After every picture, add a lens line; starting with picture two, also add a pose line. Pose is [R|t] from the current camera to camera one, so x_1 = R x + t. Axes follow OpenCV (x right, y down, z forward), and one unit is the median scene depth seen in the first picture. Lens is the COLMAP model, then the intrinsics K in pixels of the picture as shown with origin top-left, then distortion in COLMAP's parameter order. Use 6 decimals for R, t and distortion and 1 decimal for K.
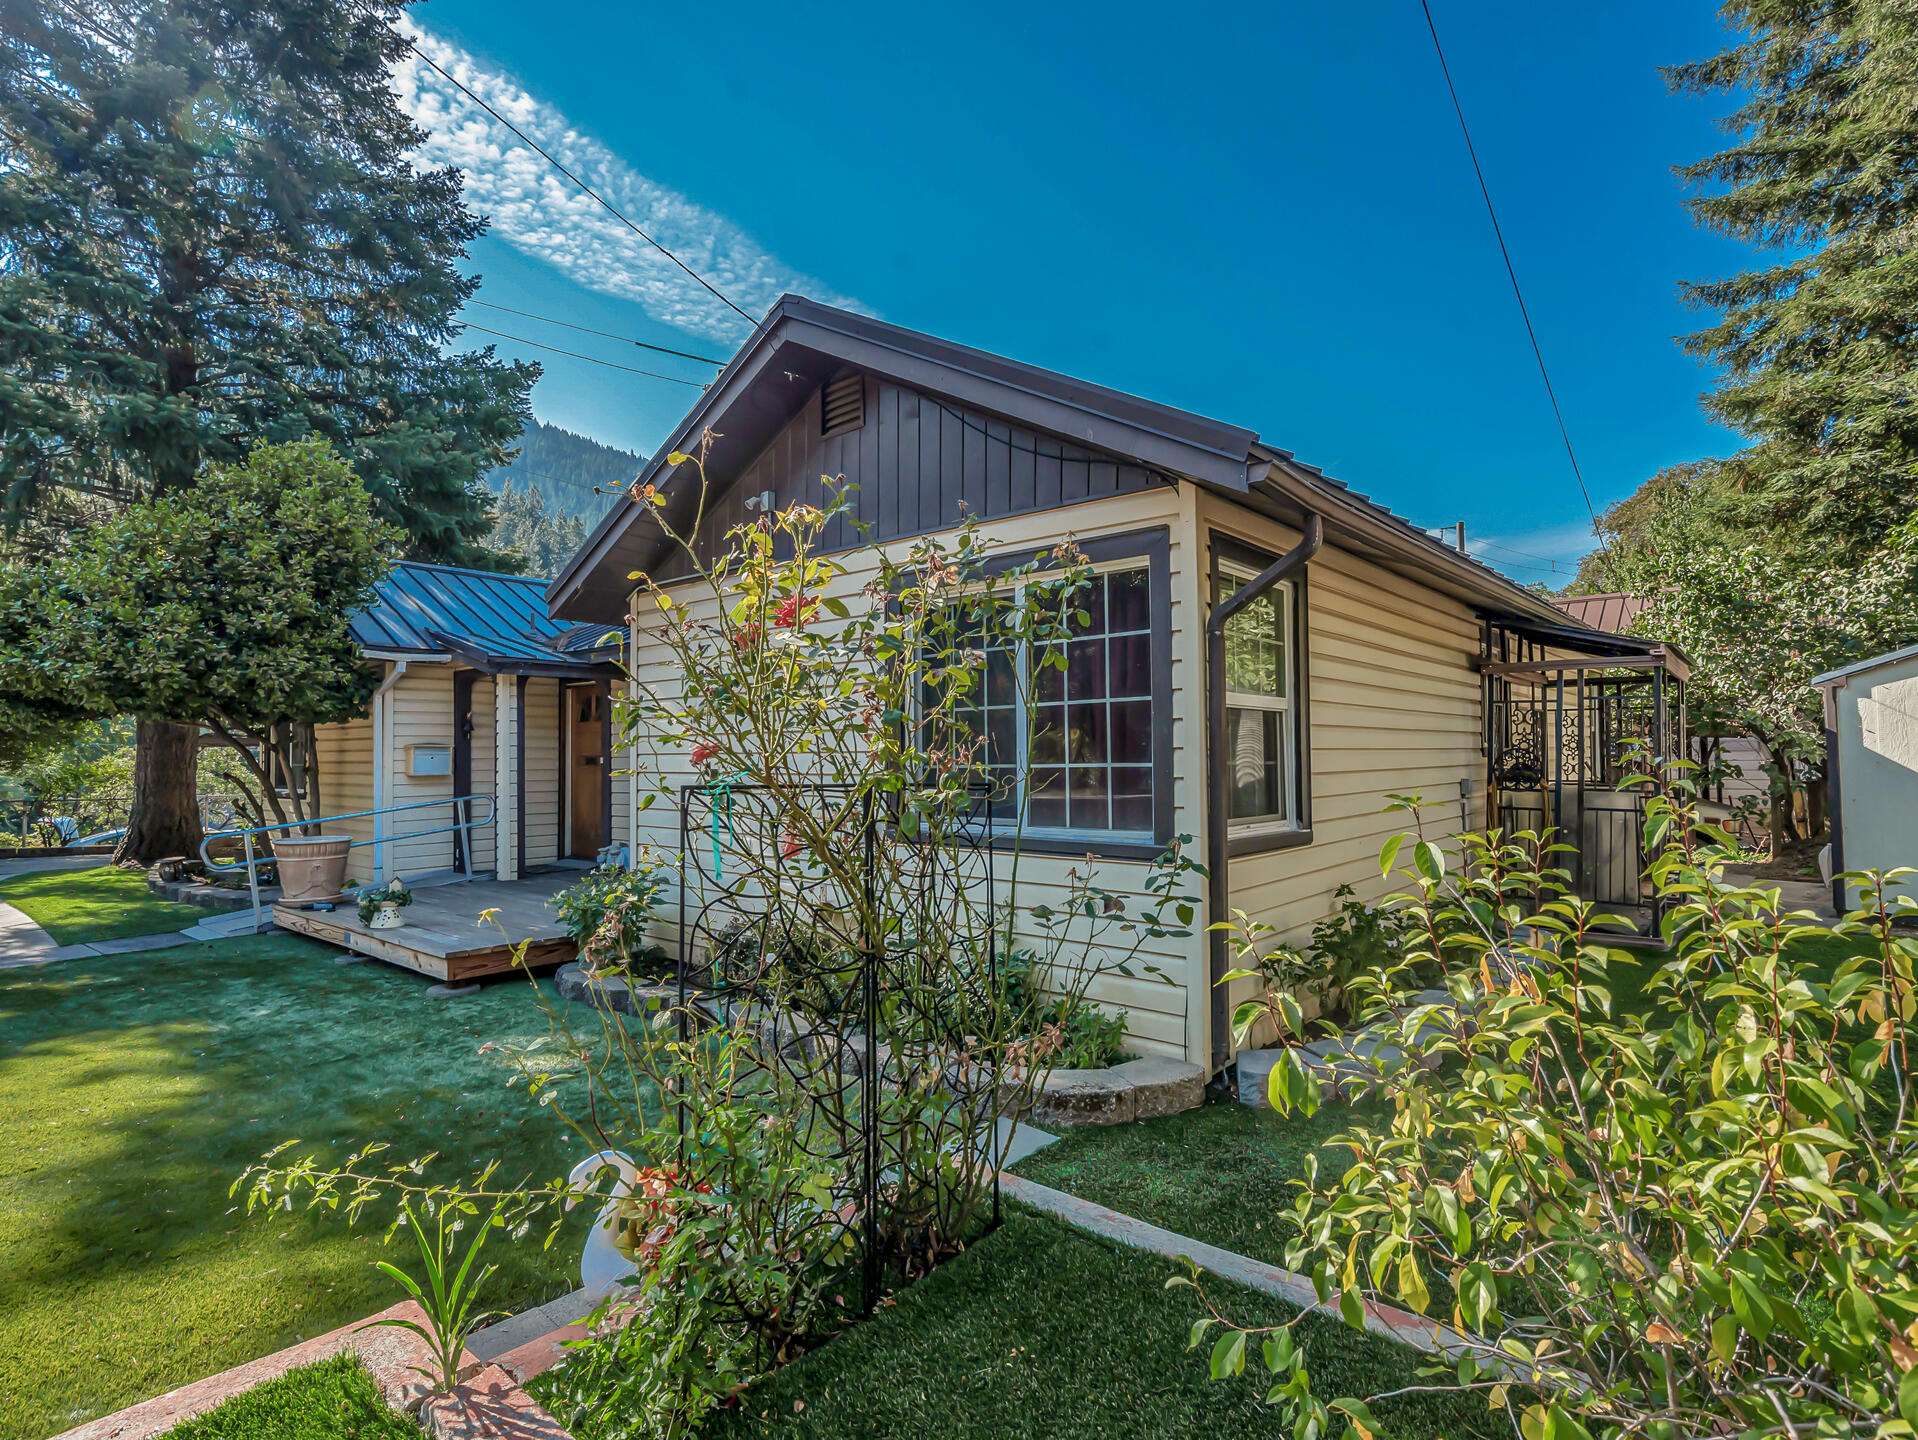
lens RADIAL K [[961.0, 0, 959.0], [0, 961.0, 720.0], [0, 0, 1]] dist [0.000059, -0.001284]
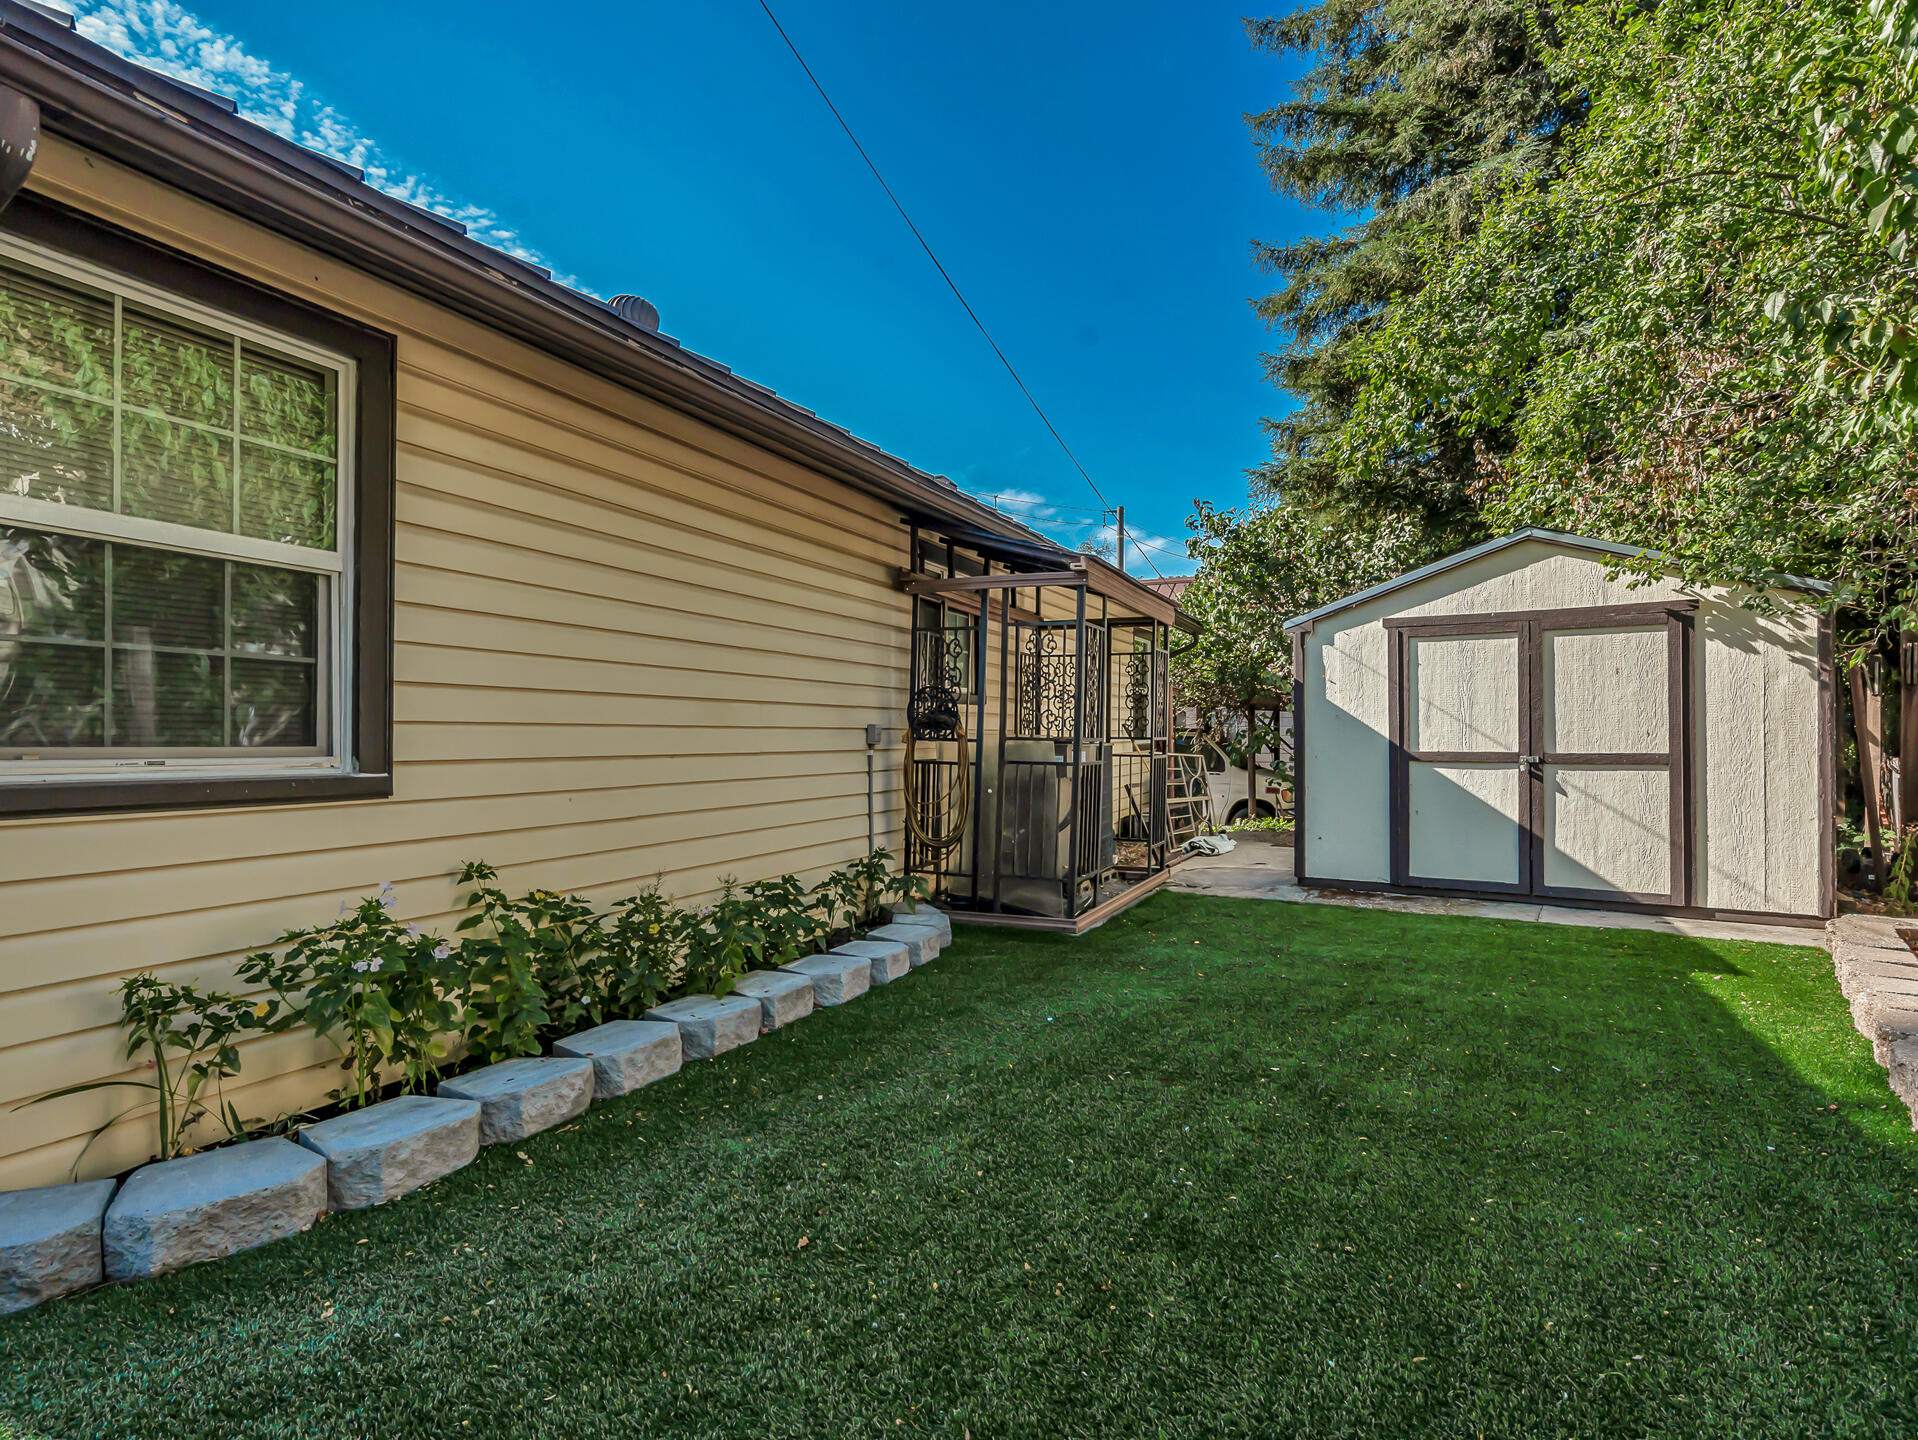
lens RADIAL K [[969.9, 0, 958.1], [0, 969.9, 726.8], [0, 0, 1]] dist [-0.000713, -0.000548]
pose [[0.961621, 0.013511, 0.274049, 0.265994], [-0.020721, 0.999511, 0.023430, 0.030593], [-0.273598, -0.028209, 0.961430, 0.156031]]
